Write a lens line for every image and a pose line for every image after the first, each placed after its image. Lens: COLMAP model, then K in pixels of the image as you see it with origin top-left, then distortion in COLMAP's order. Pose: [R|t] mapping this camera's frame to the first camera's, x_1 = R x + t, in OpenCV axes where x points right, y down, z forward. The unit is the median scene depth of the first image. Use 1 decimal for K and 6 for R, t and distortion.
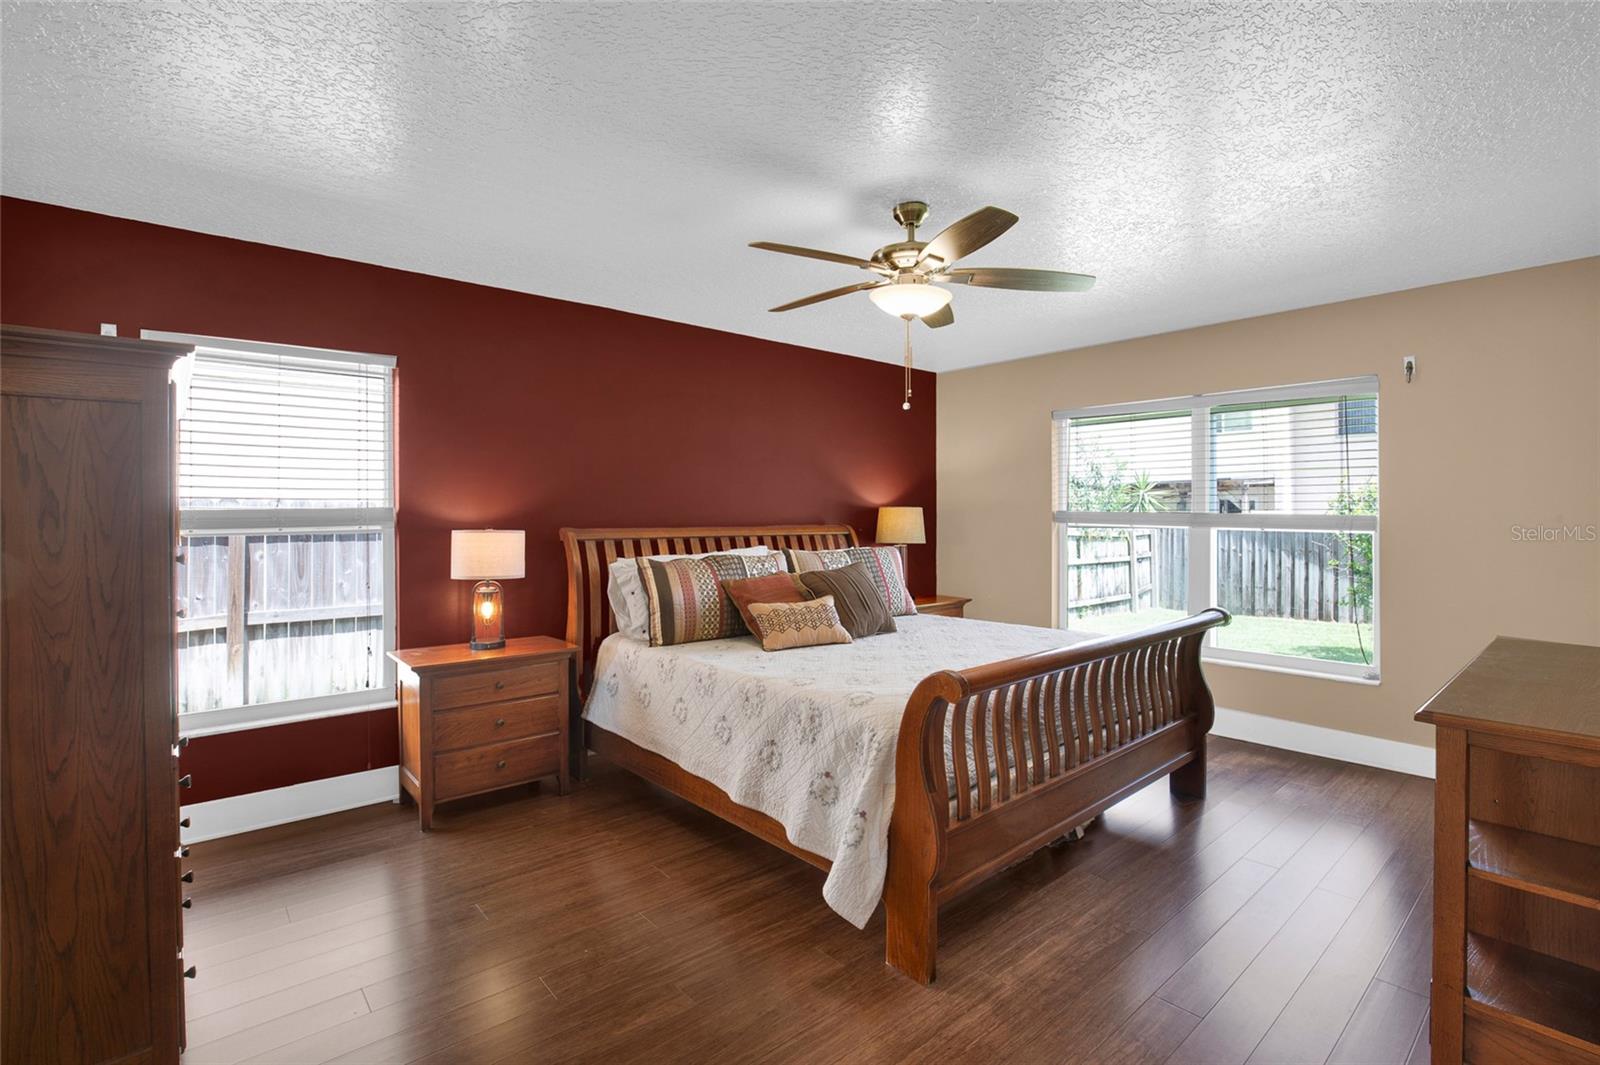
lens RADIAL K [[731.3, 0, 813.7], [0, 731.3, 515.2], [0, 0, 1]] dist [-0.027971, 0.003914]
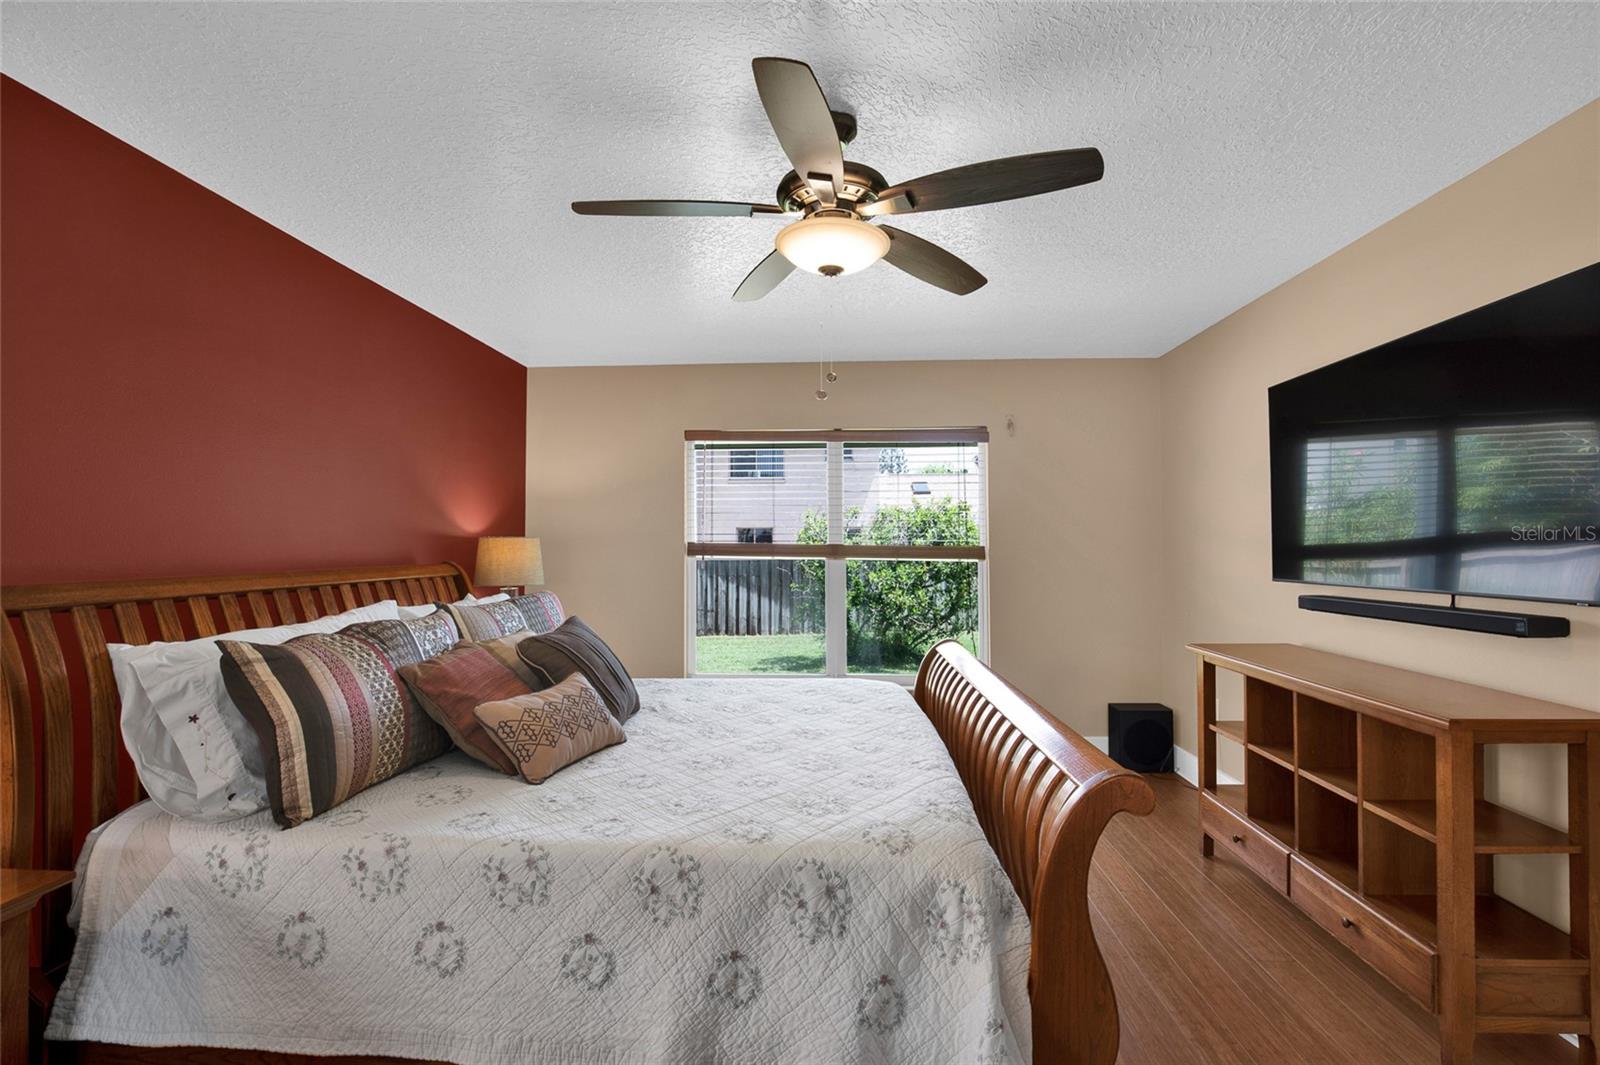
lens RADIAL K [[731.3, 0, 797.8], [0, 731.3, 525.4], [0, 0, 1]] dist [-0.027971, 0.003914]
pose [[0.711565, 0.015263, 0.702454, -0.308125], [0.003718, 0.999668, -0.025486, -0.003836], [-0.702610, 0.020747, 0.711273, 0.413522]]
